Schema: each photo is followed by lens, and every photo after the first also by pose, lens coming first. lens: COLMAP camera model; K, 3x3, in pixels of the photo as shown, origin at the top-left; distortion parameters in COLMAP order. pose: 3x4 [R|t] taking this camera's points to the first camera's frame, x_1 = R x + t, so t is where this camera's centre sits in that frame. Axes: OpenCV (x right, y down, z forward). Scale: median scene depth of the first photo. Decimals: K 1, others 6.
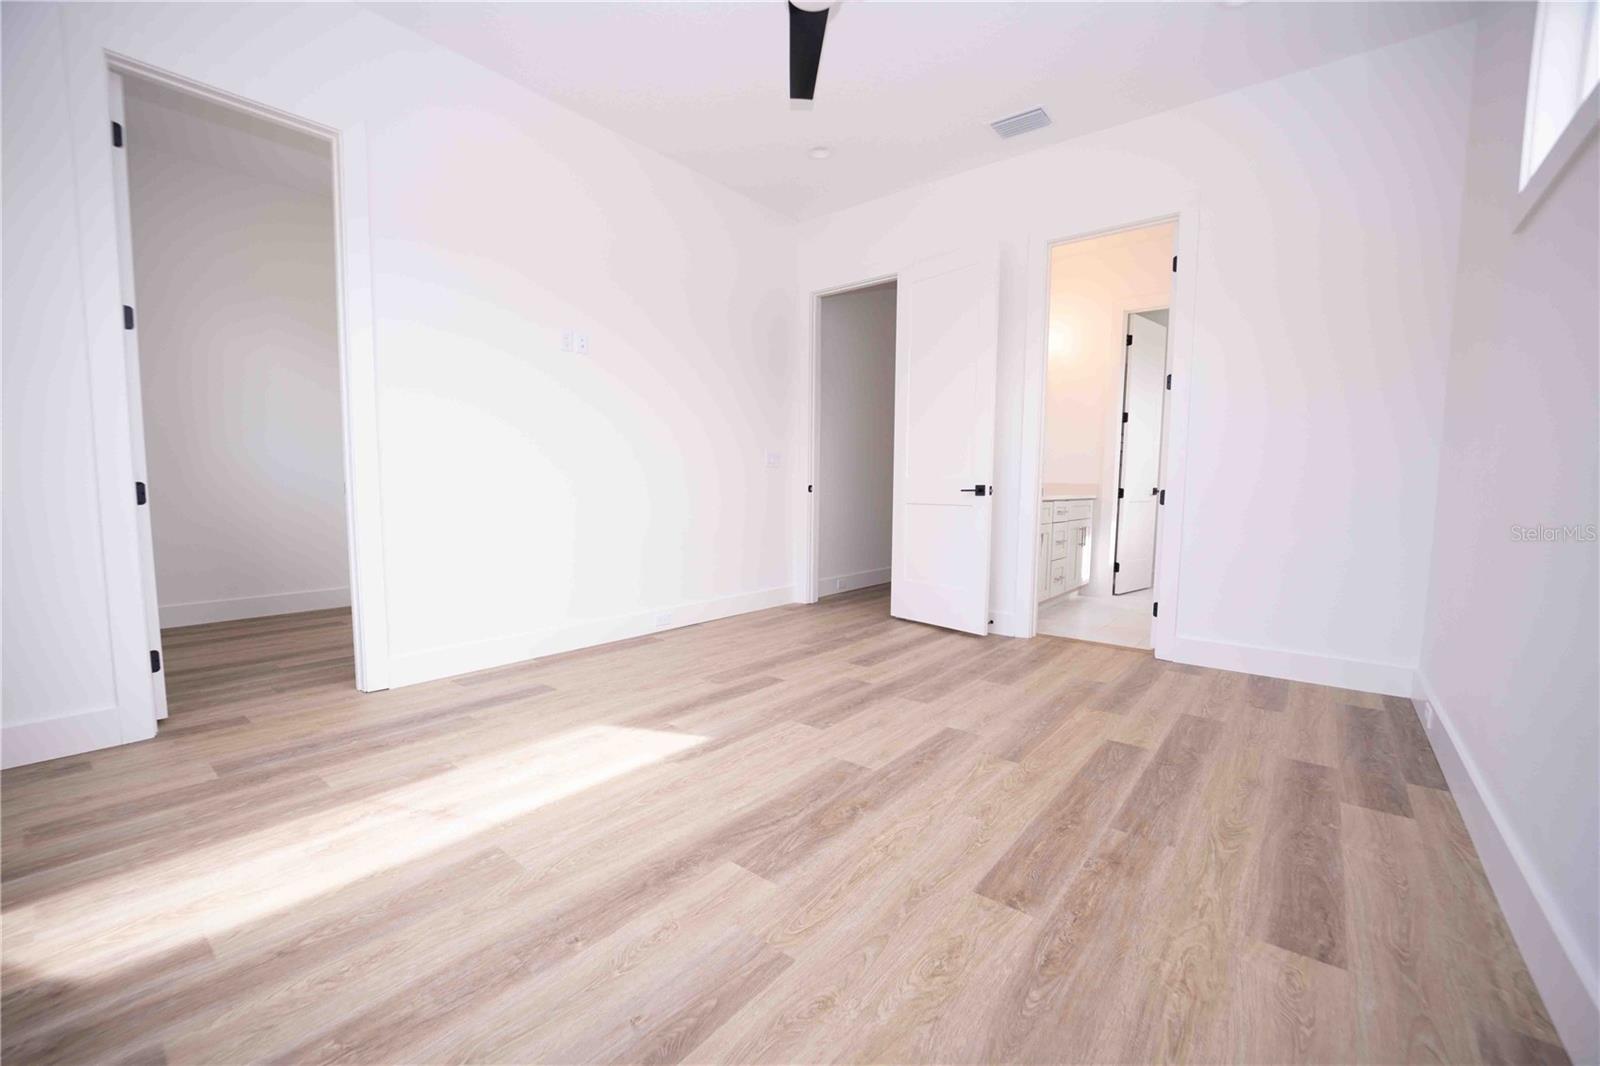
lens RADIAL K [[639.9, 0, 796.8], [0, 639.9, 542.8], [0, 0, 1]] dist [-0.017759, -0.000717]
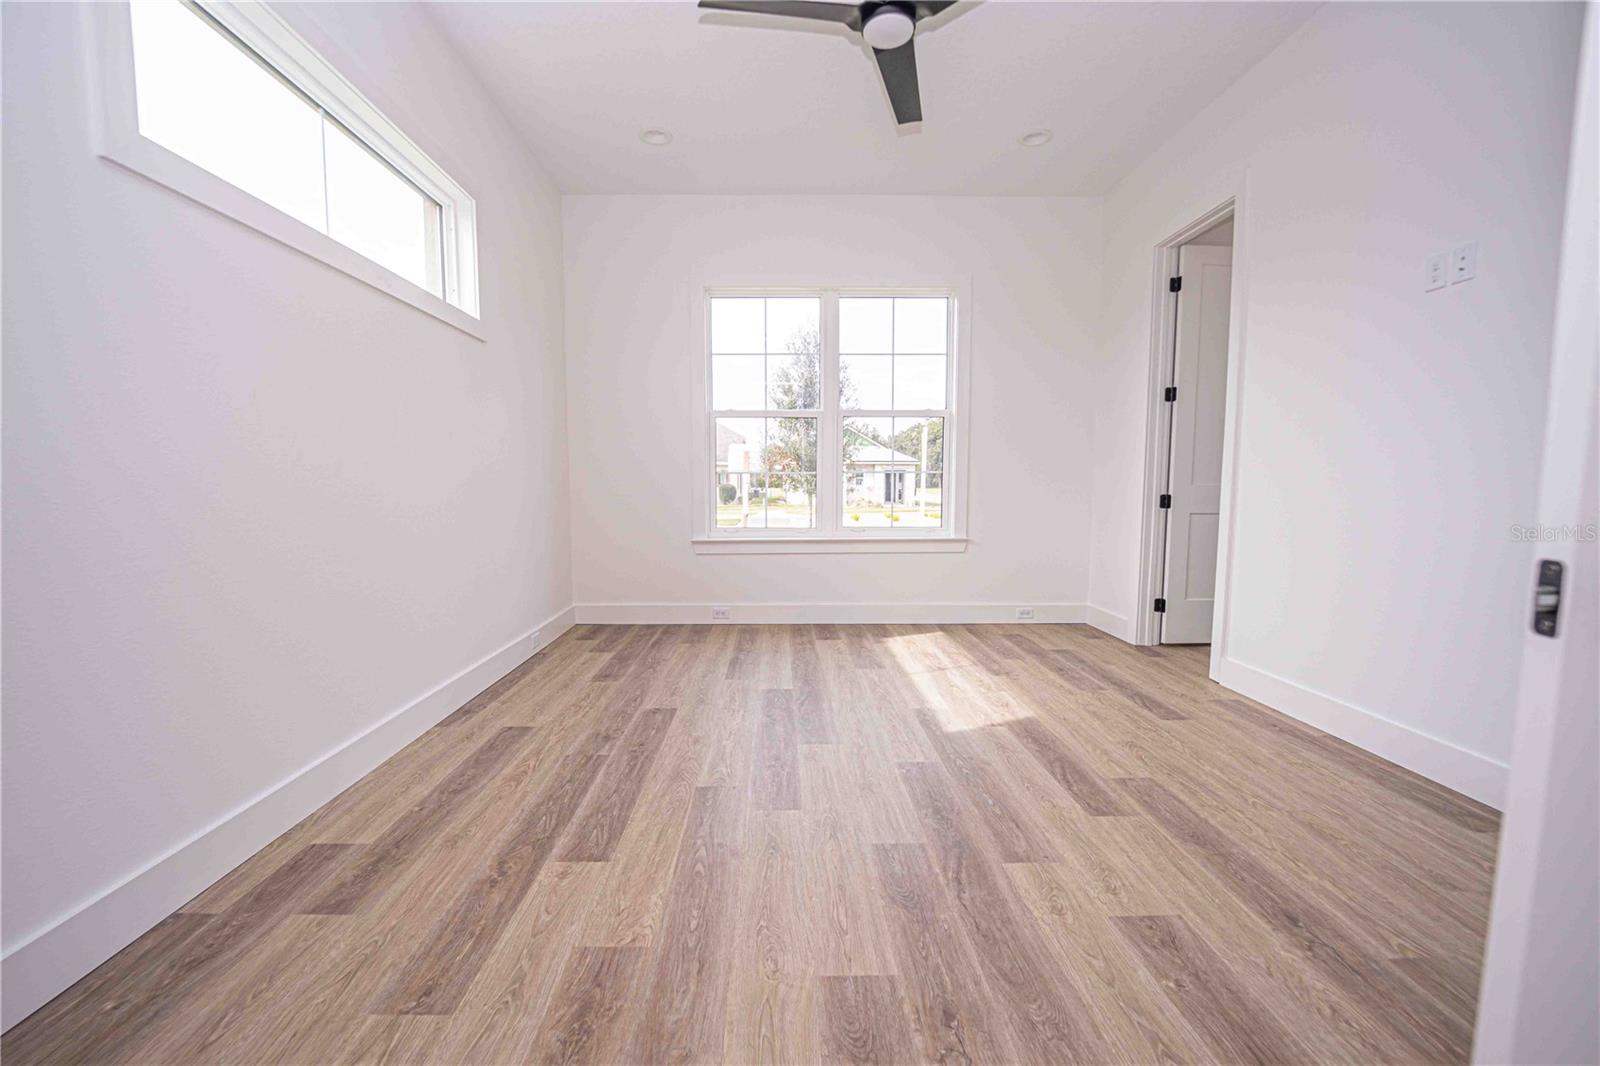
lens RADIAL K [[639.9, 0, 798.6], [0, 639.9, 534.9], [0, 0, 1]] dist [-0.017759, -0.000717]
pose [[-0.746426, 0.043307, -0.664058, 0.874753], [-0.067143, 0.987887, 0.139897, -0.183219], [0.662073, 0.149009, -0.734477, 1.789002]]
